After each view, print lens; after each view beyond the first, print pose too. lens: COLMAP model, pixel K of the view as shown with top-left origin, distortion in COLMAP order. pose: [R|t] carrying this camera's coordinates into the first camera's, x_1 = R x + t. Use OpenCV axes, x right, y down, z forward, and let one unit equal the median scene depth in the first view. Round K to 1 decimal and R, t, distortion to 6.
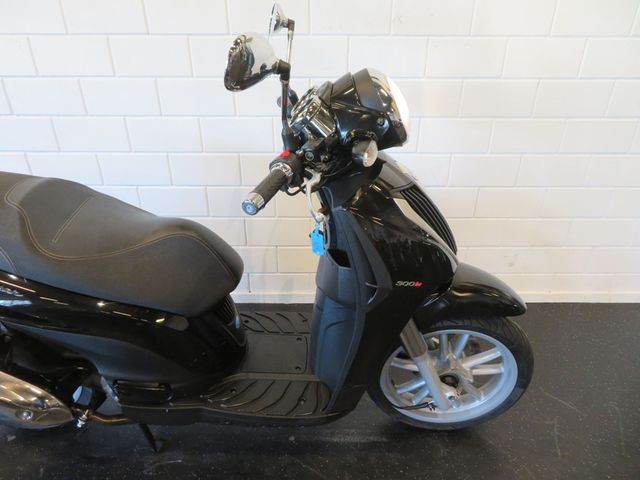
lens RADIAL K [[446.6, 0, 318.0], [0, 446.6, 242.3], [0, 0, 1]] dist [-0.012700, 0.004148]
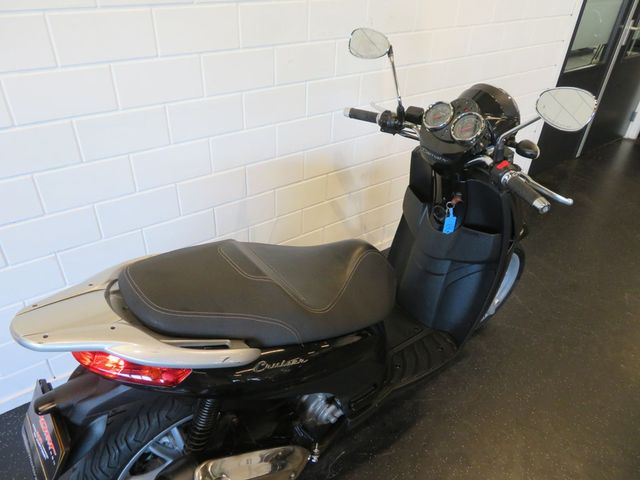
lens RADIAL K [[446.6, 0, 318.4], [0, 446.6, 239.3], [0, 0, 1]] dist [-0.012700, 0.004148]
pose [[0.806065, -0.306079, 0.506532, -0.731602], [0.257857, 0.952003, 0.164923, -0.203226], [-0.532700, -0.002326, 0.846301, 0.095310]]
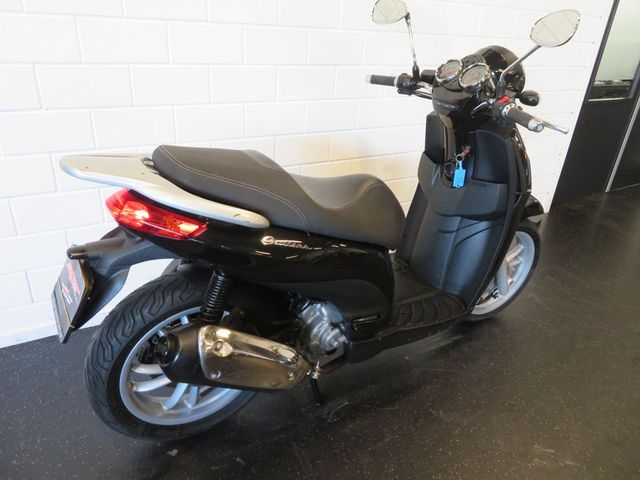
lens RADIAL K [[446.6, 0, 318.7], [0, 446.6, 241.5], [0, 0, 1]] dist [-0.012700, 0.004148]
pose [[0.857850, -0.185850, 0.479117, -0.799160], [0.200157, 0.979526, 0.021583, 0.056942], [-0.473318, 0.077383, 0.877486, 0.025040]]
